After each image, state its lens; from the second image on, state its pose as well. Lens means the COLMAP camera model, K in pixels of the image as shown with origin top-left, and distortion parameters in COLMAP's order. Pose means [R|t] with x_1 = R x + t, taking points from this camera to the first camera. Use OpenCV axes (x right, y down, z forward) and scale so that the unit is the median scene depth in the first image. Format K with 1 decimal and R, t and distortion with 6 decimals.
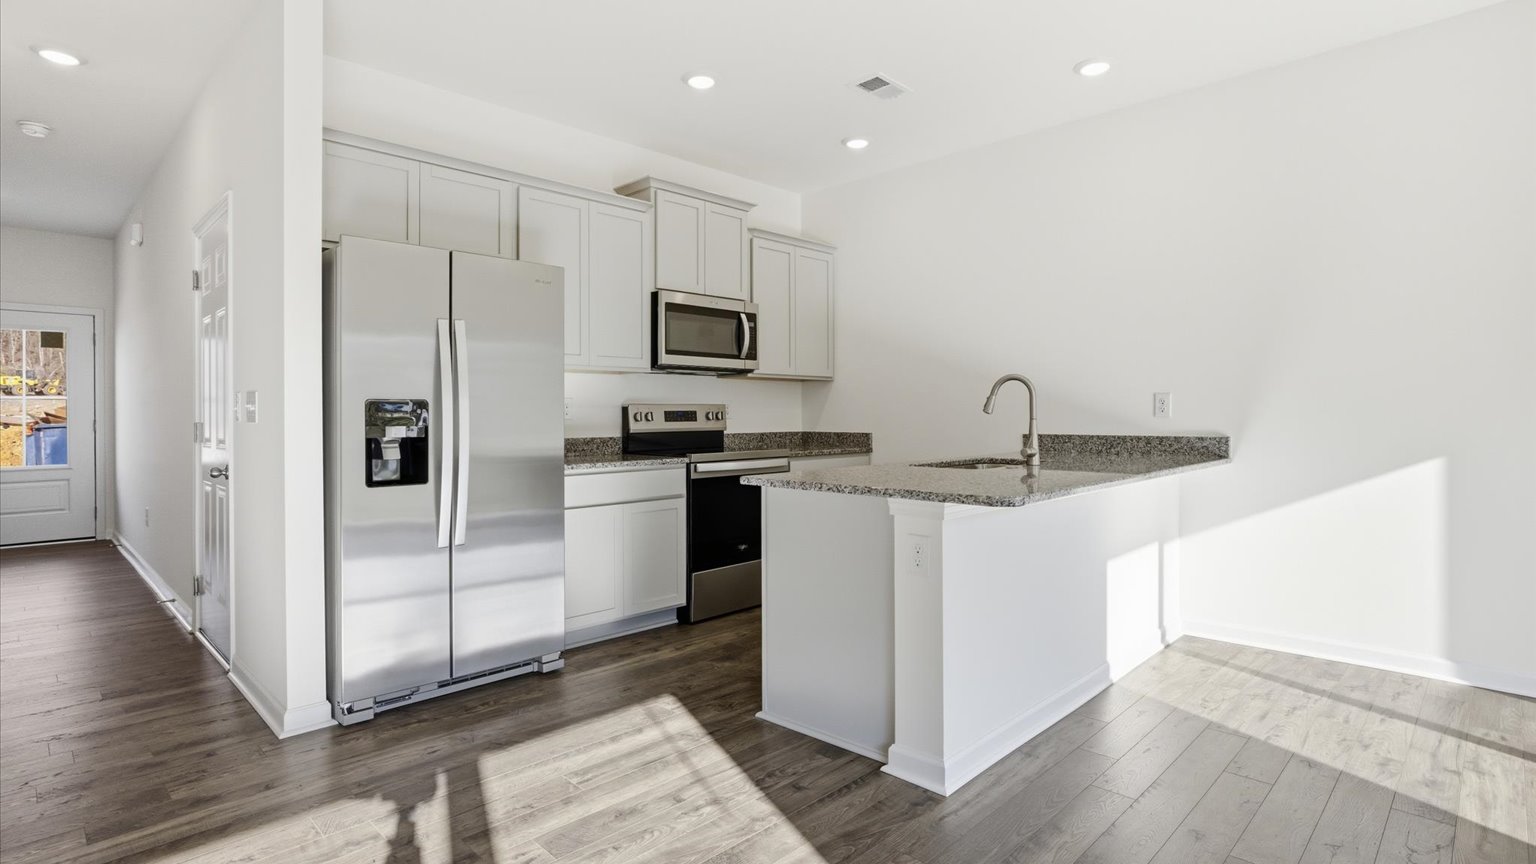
lens RADIAL K [[786.2, 0, 763.6], [0, 786.2, 415.0], [0, 0, 1]] dist [-0.060057, 0.041710]
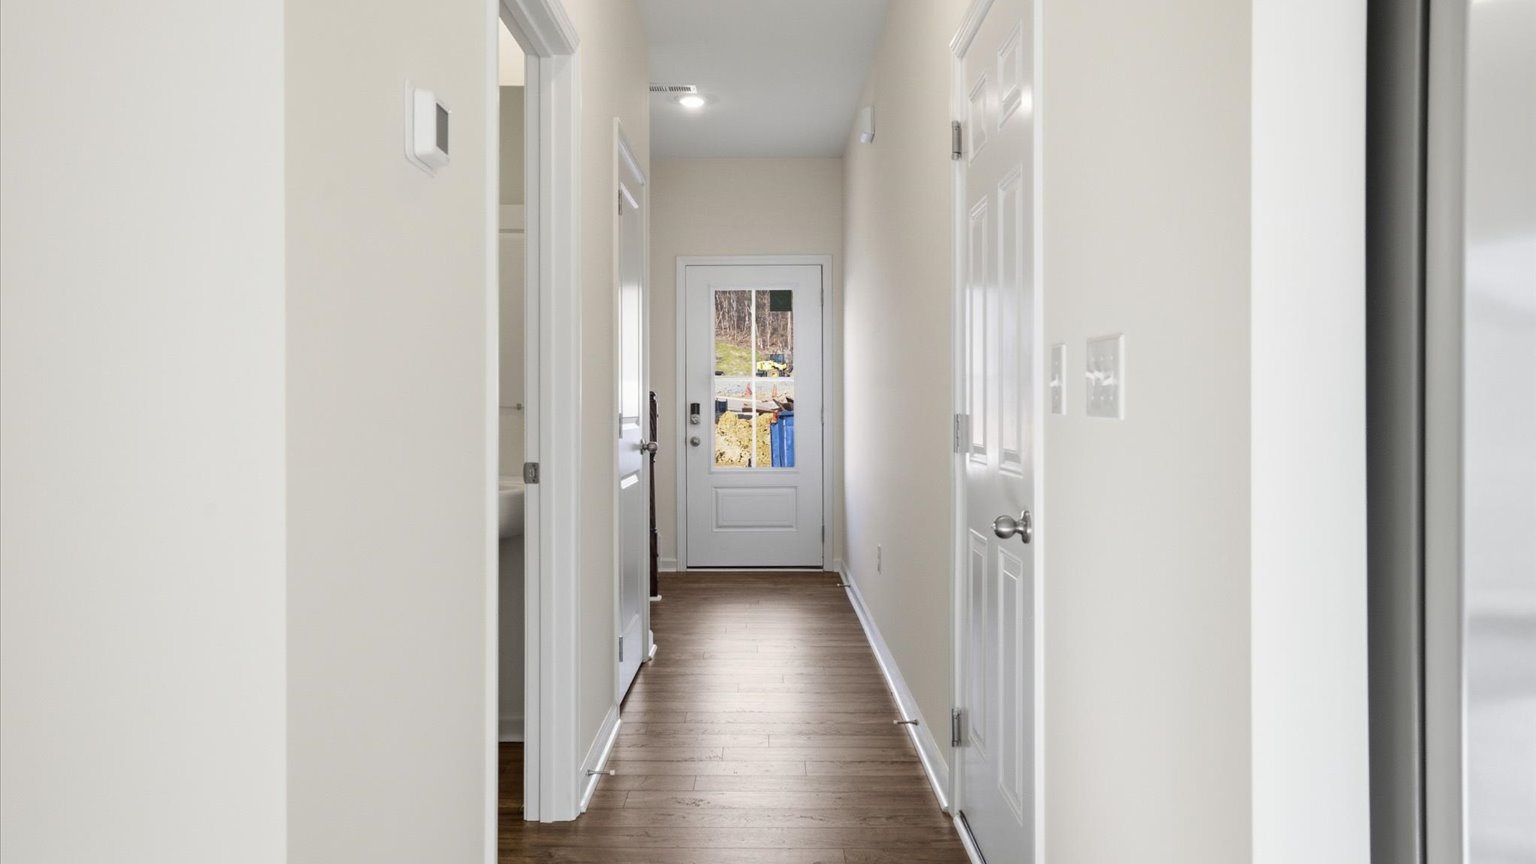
lens RADIAL K [[1095.0, 0, 769.0], [0, 1095.0, 403.9], [0, 0, 1]] dist [-0.001641, -0.000413]
pose [[0.715864, 0.003303, -0.698232, -0.315489], [-0.002144, 0.999994, 0.002532, 0.001395], [0.698237, -0.000315, 0.715867, 0.386892]]
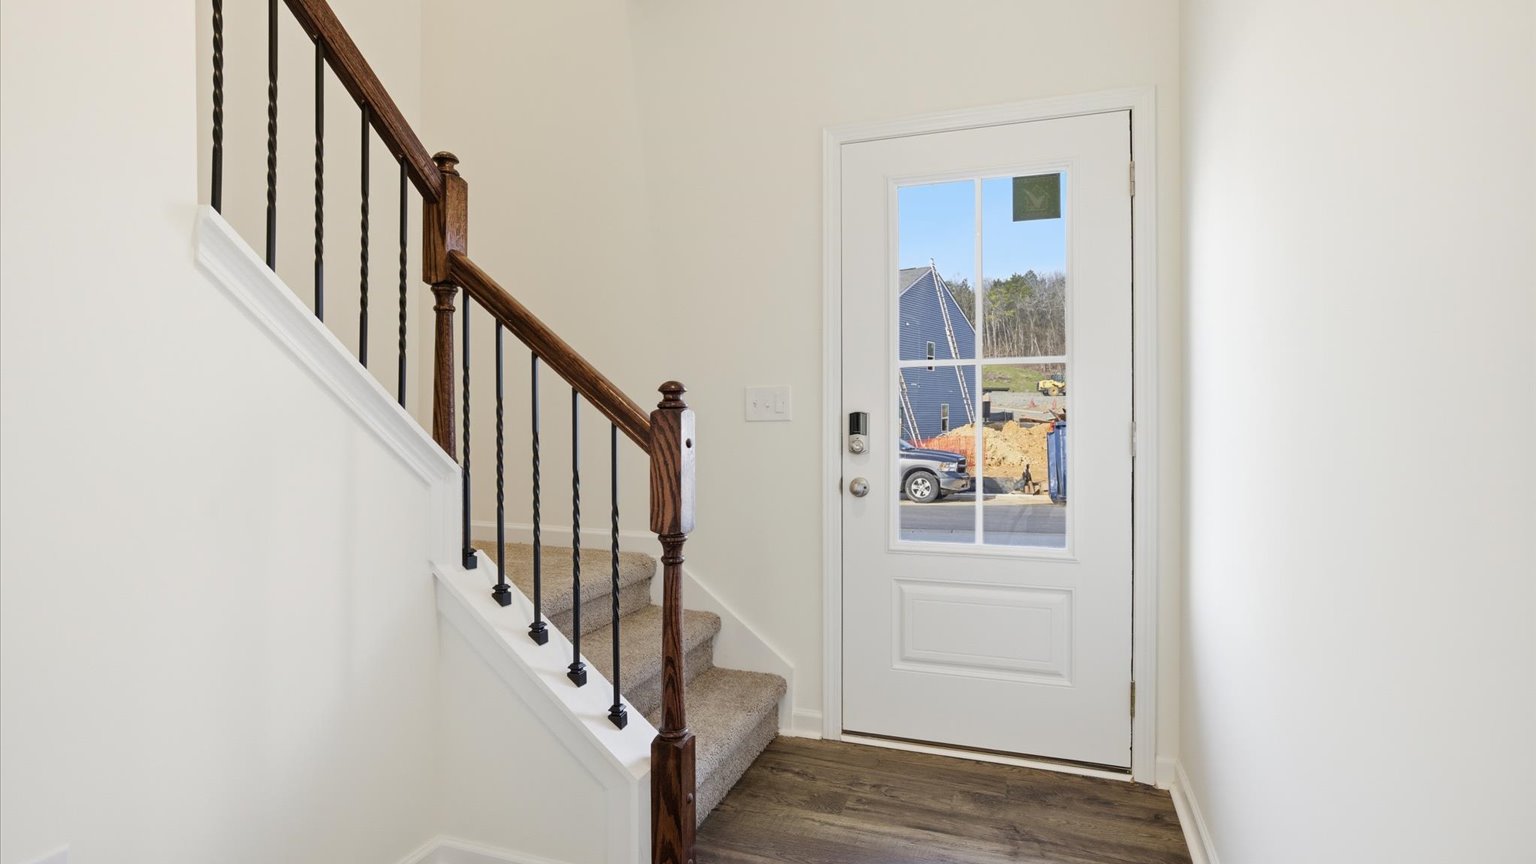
lens RADIAL K [[786.2, 0, 763.6], [0, 786.2, 415.0], [0, 0, 1]] dist [-0.060057, 0.041710]
pose [[0.430436, 0.004382, -0.902610, -1.124794], [-0.002005, 0.999990, 0.003899, 0.004987], [0.902619, 0.000132, 0.430441, 1.260583]]
